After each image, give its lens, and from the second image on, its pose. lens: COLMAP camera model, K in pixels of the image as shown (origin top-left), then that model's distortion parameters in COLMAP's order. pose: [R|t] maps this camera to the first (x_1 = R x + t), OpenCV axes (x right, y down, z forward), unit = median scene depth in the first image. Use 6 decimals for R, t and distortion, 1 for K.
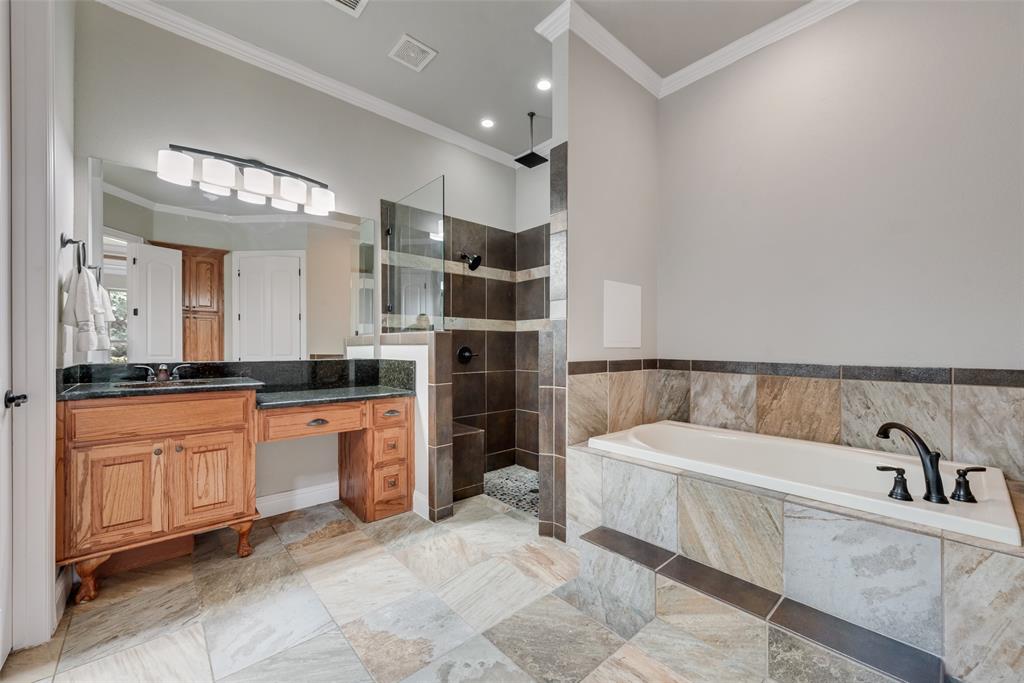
lens RADIAL K [[398.7, 0, 510.1], [0, 398.7, 343.2], [0, 0, 1]] dist [0.011867, -0.004406]
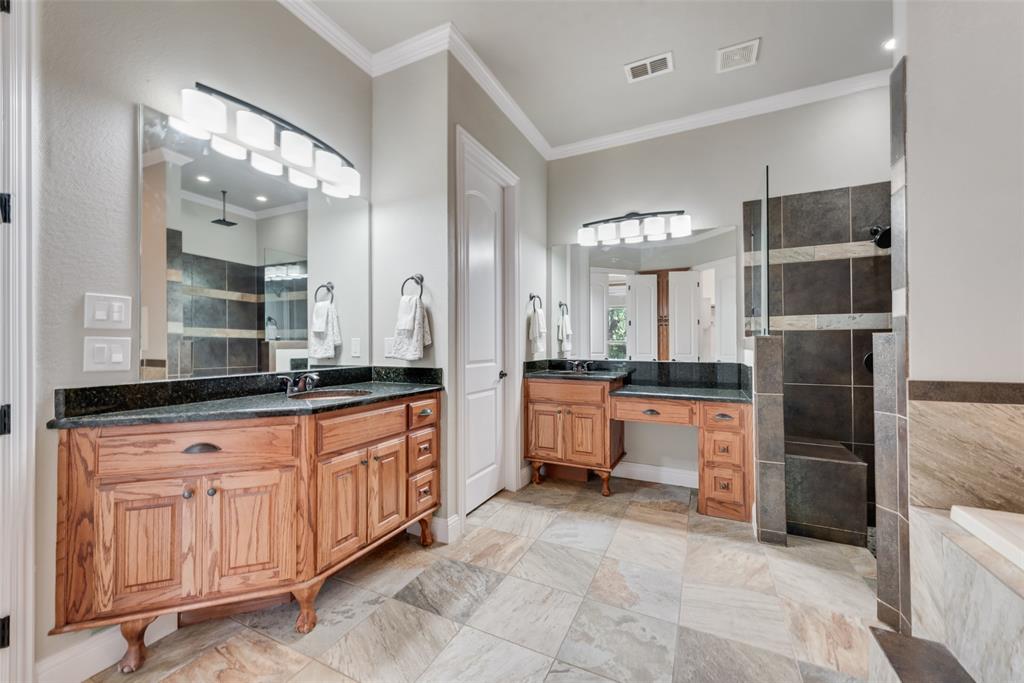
lens RADIAL K [[398.7, 0, 510.1], [0, 398.7, 343.2], [0, 0, 1]] dist [0.011867, -0.004406]
pose [[0.382687, -0.004088, -0.923869, 0.512244], [0.008690, 0.999962, -0.000825, -0.020434], [0.923837, -0.007713, 0.382708, 0.124169]]
